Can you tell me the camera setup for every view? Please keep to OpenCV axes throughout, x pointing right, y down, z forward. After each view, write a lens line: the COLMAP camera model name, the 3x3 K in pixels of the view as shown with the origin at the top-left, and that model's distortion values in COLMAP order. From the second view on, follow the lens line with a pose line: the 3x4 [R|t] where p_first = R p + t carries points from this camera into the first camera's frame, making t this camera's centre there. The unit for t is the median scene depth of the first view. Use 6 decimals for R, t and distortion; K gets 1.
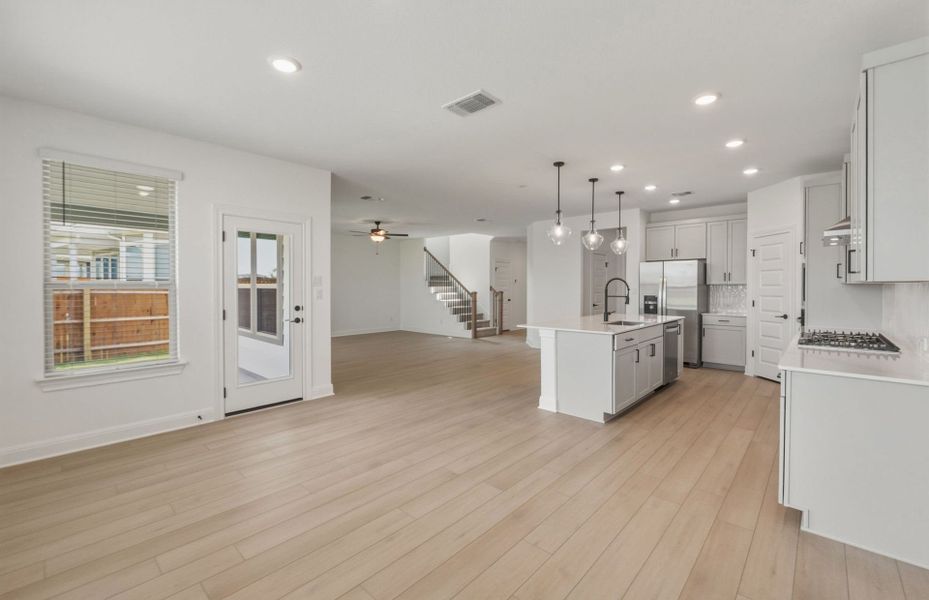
lens RADIAL K [[395.6, 0, 465.8], [0, 395.6, 290.3], [0, 0, 1]] dist [-0.001421, -0.000310]
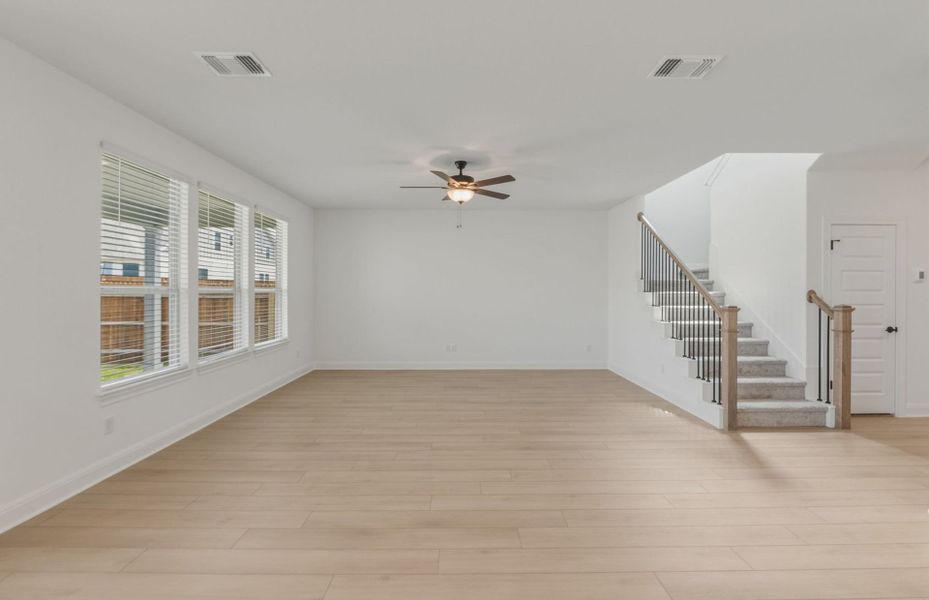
lens RADIAL K [[395.6, 0, 465.8], [0, 395.6, 290.3], [0, 0, 1]] dist [-0.001421, -0.000310]
pose [[0.681438, -0.001012, -0.731875, 0.115829], [-0.008358, 0.999923, -0.009166, -0.004647], [0.731828, 0.012363, 0.681377, 0.519657]]
